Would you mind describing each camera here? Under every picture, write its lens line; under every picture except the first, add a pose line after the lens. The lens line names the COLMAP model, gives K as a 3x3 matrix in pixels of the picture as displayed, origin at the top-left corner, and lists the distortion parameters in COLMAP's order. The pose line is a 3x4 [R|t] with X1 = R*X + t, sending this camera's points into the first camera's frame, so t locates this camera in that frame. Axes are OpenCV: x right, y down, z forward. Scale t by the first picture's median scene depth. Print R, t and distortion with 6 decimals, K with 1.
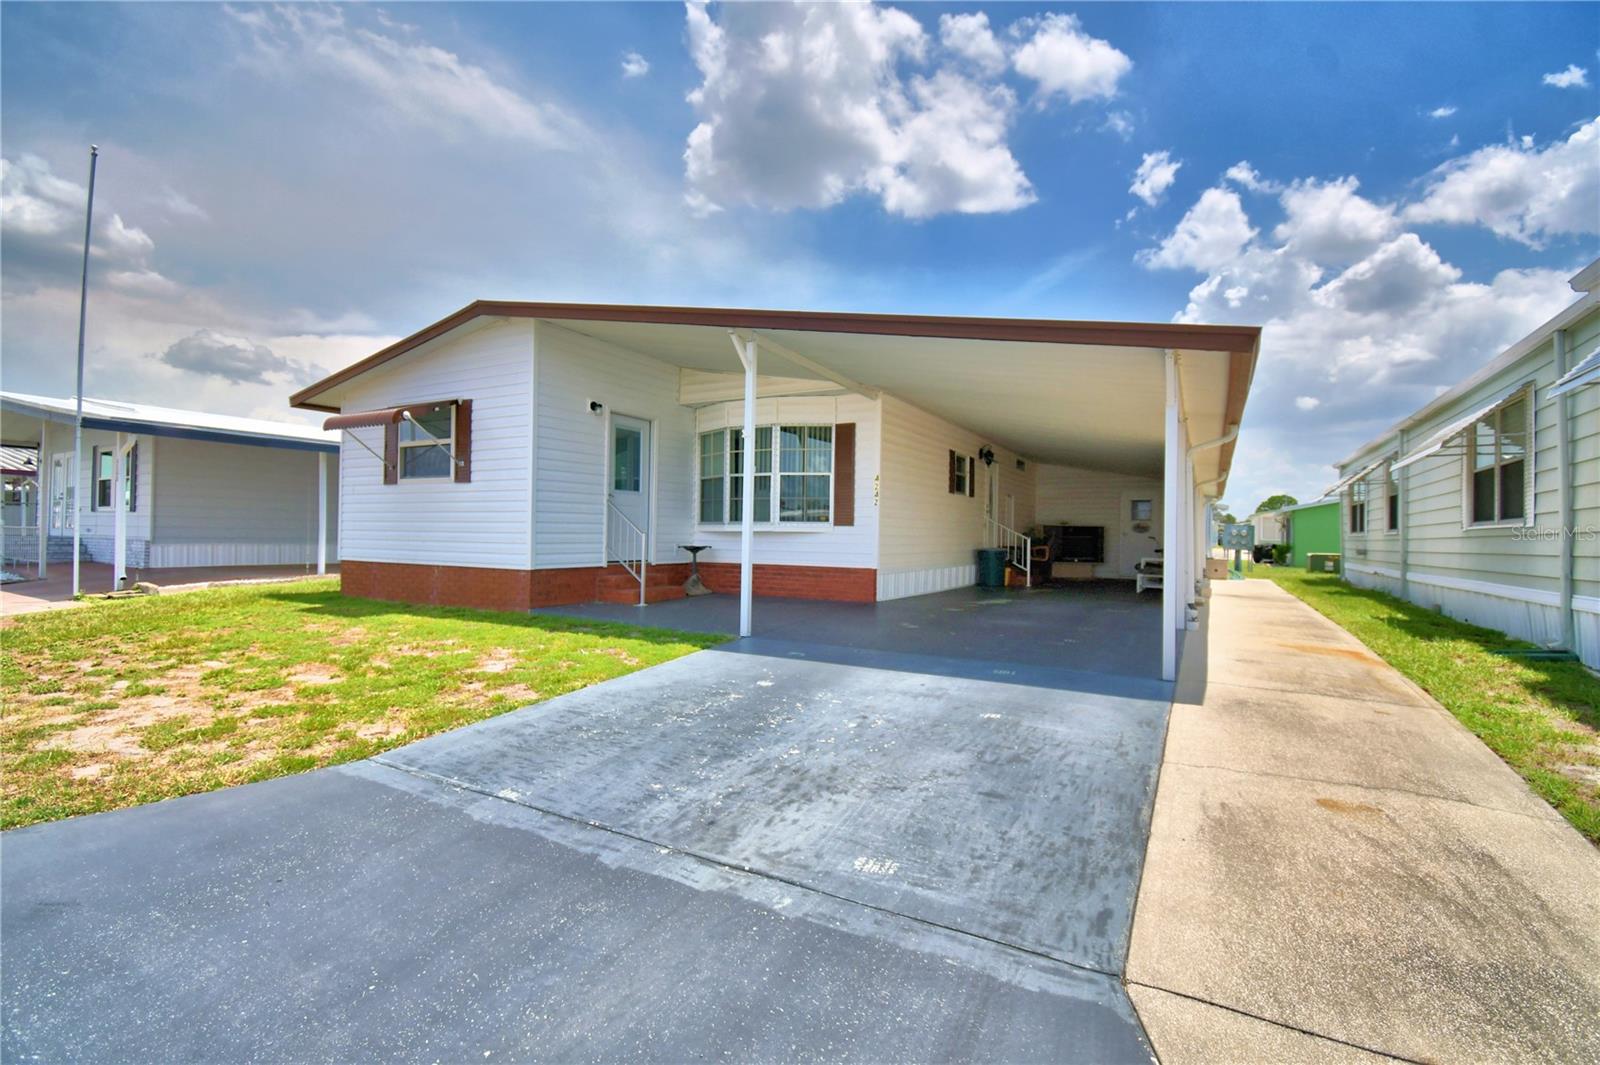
lens RADIAL K [[707.7, 0, 793.0], [0, 707.7, 529.0], [0, 0, 1]] dist [0.017588, -0.023719]
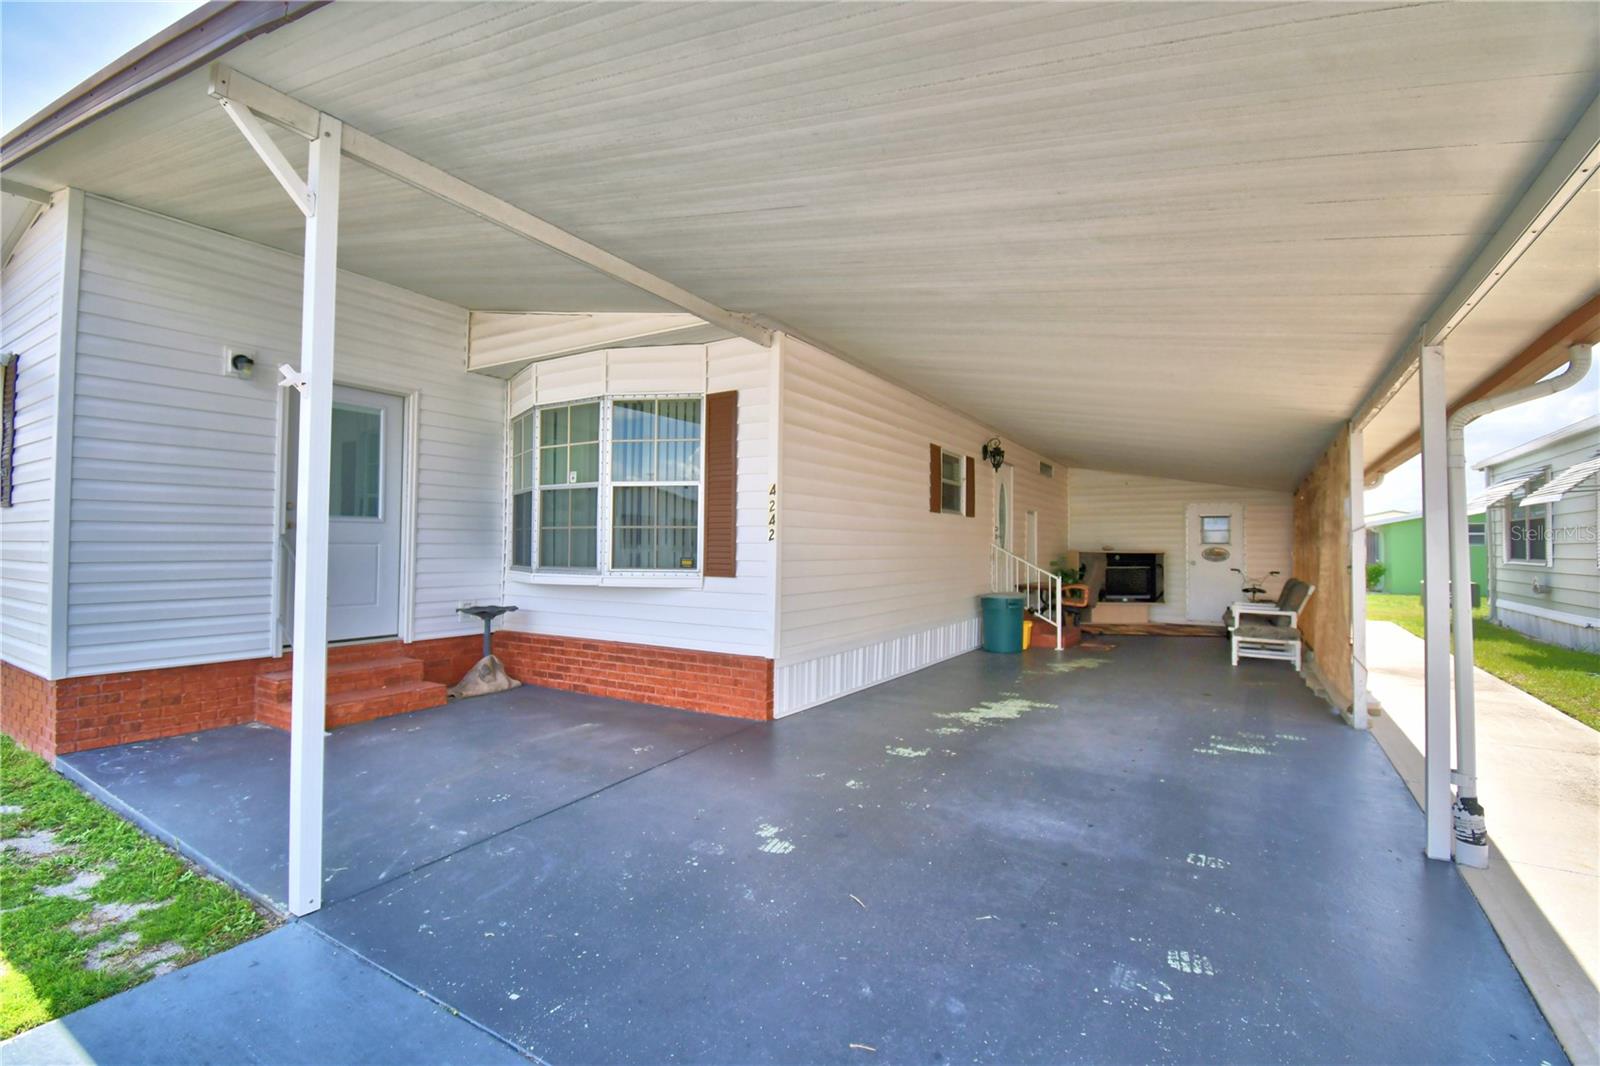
lens RADIAL K [[707.7, 0, 793.0], [0, 707.7, 529.5], [0, 0, 1]] dist [0.017588, -0.023719]
pose [[0.999254, -0.008292, -0.037713, 0.139893], [0.007647, 0.999822, -0.017220, -0.028953], [0.037849, 0.016919, 0.999140, 0.416892]]
